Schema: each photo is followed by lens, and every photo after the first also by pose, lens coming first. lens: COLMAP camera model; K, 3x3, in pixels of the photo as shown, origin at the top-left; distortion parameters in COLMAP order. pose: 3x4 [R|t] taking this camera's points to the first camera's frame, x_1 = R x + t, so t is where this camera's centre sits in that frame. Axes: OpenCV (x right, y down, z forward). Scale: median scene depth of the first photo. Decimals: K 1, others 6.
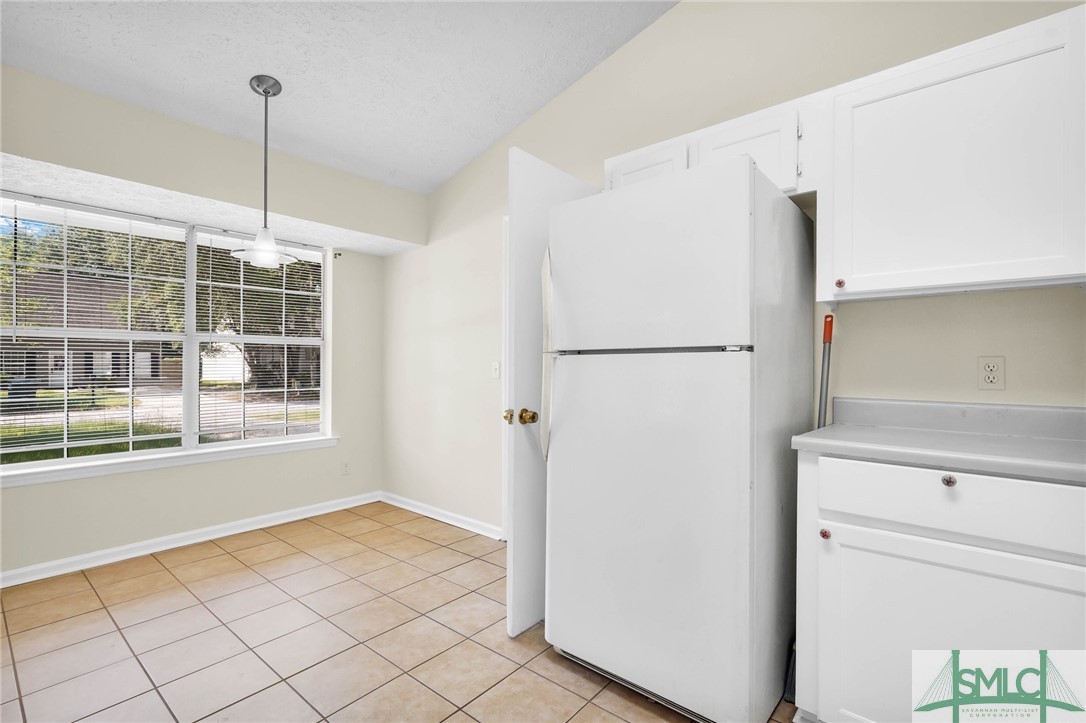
lens RADIAL K [[492.2, 0, 543.9], [0, 492.2, 363.1], [0, 0, 1]] dist [-0.014347, 0.004058]
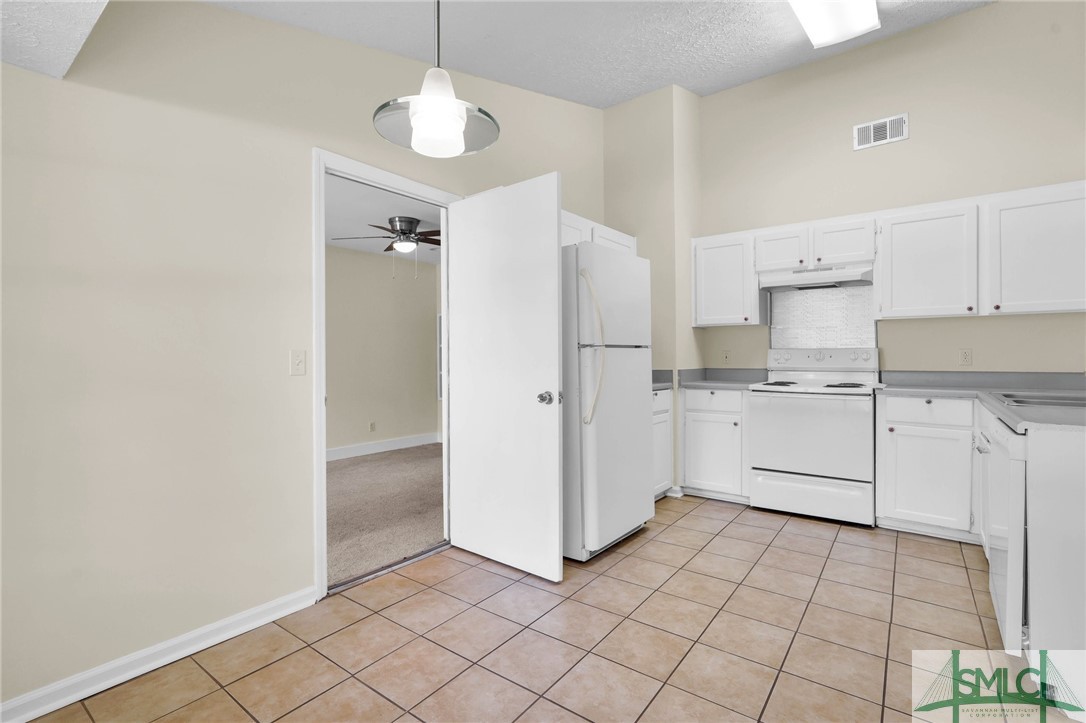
lens RADIAL K [[492.2, 0, 547.1], [0, 492.2, 355.2], [0, 0, 1]] dist [-0.014347, 0.004058]
pose [[-0.050123, 0.001307, 0.998742, -1.000634], [0.000051, 0.999999, -0.001306, 0.007306], [-0.998743, -0.000014, -0.050123, 0.869441]]
